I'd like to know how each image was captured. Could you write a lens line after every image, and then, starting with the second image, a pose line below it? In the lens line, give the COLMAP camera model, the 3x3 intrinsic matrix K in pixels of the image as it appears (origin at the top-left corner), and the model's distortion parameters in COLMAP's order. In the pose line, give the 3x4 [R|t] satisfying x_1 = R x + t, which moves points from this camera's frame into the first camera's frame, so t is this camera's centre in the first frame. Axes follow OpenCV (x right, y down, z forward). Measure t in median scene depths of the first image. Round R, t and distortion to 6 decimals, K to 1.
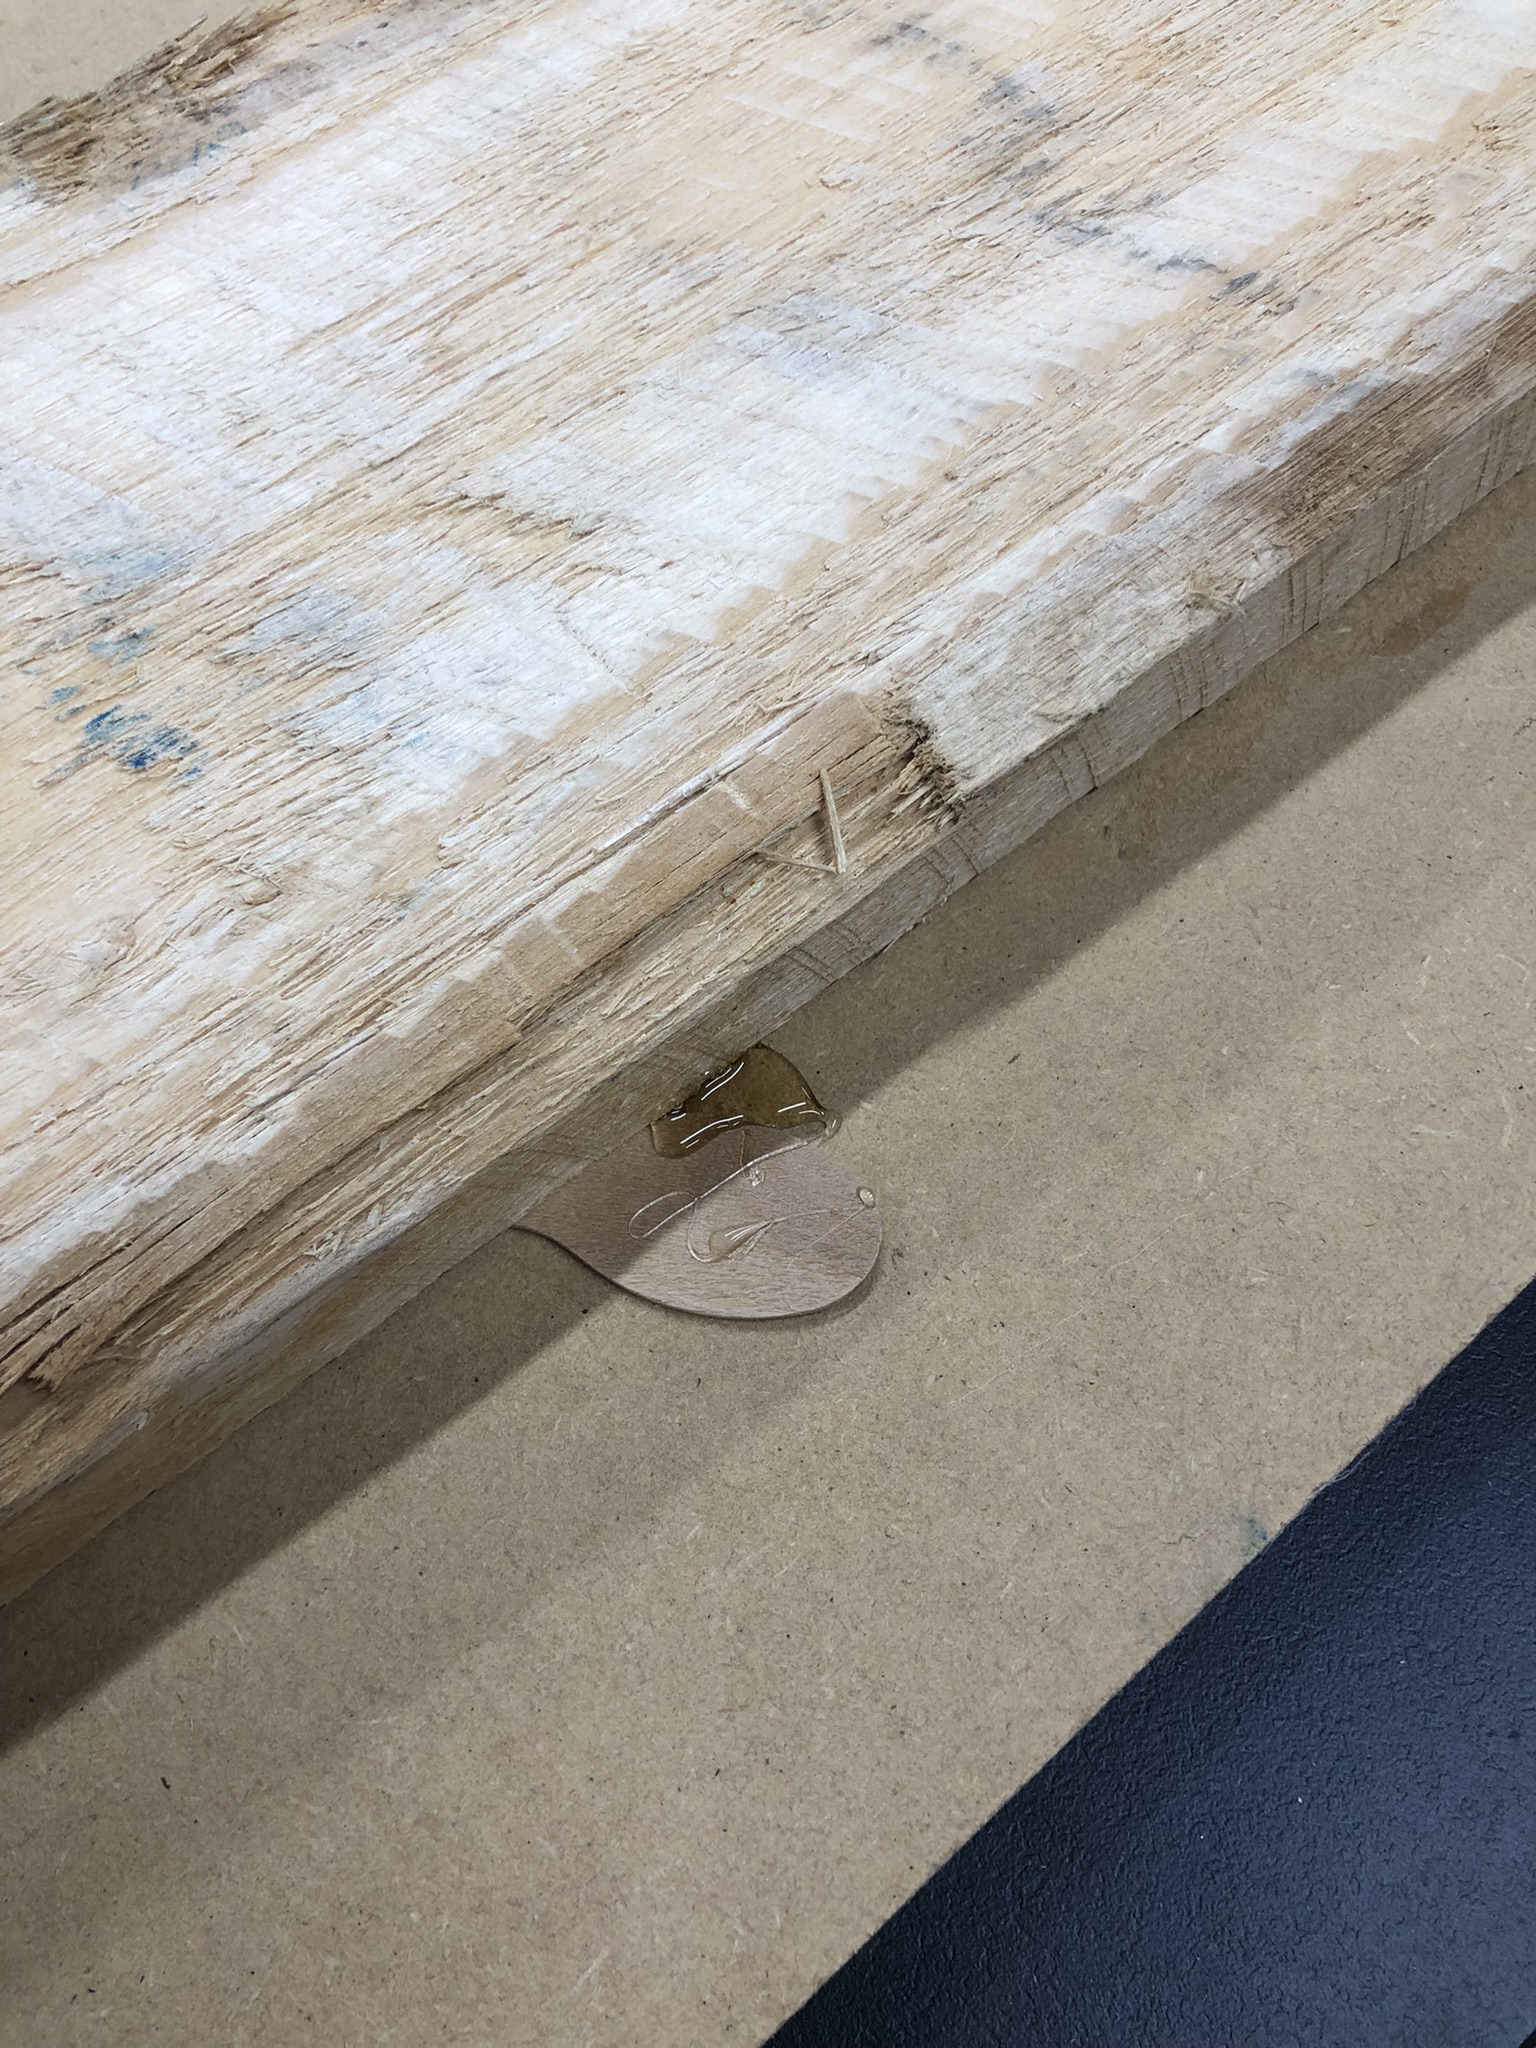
lens RADIAL K [[1716.2, 0, 762.8], [0, 1716.2, 1017.8], [0, 0, 1]] dist [0.018304, 0.008300]
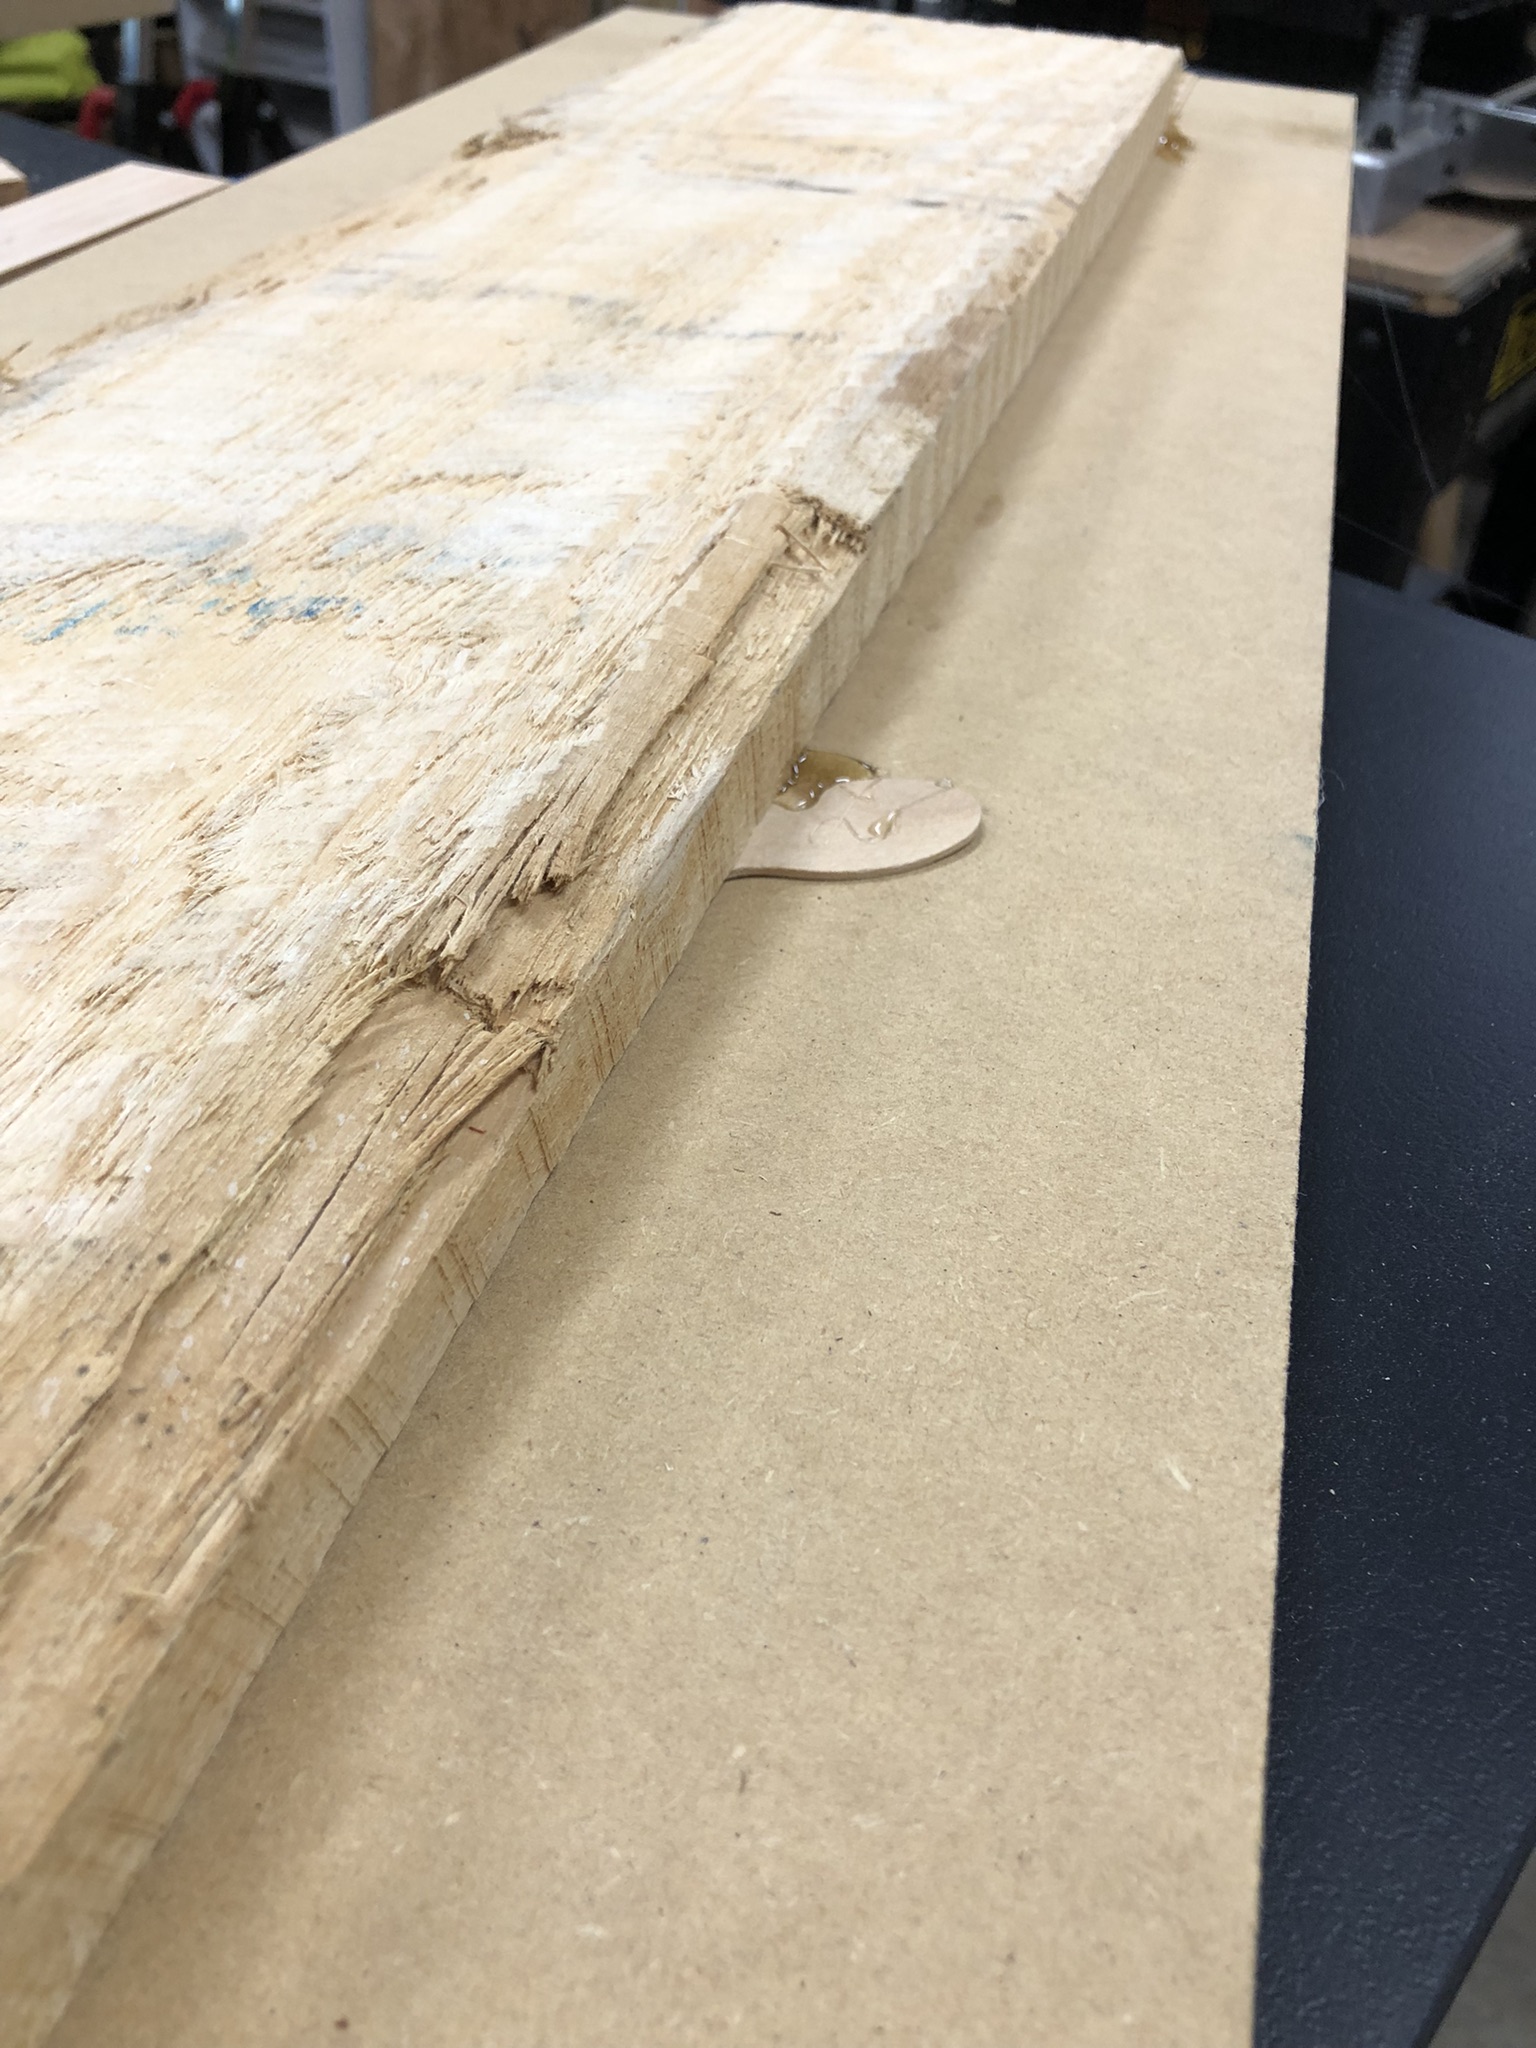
lens RADIAL K [[1716.2, 0, 771.1], [0, 1716.2, 1030.3], [0, 0, 1]] dist [0.018304, 0.008300]
pose [[0.826112, -0.304205, 0.474341, -0.759778], [0.476123, 0.827055, -0.298809, 0.613152], [-0.301407, 0.472694, 0.828079, 0.034617]]
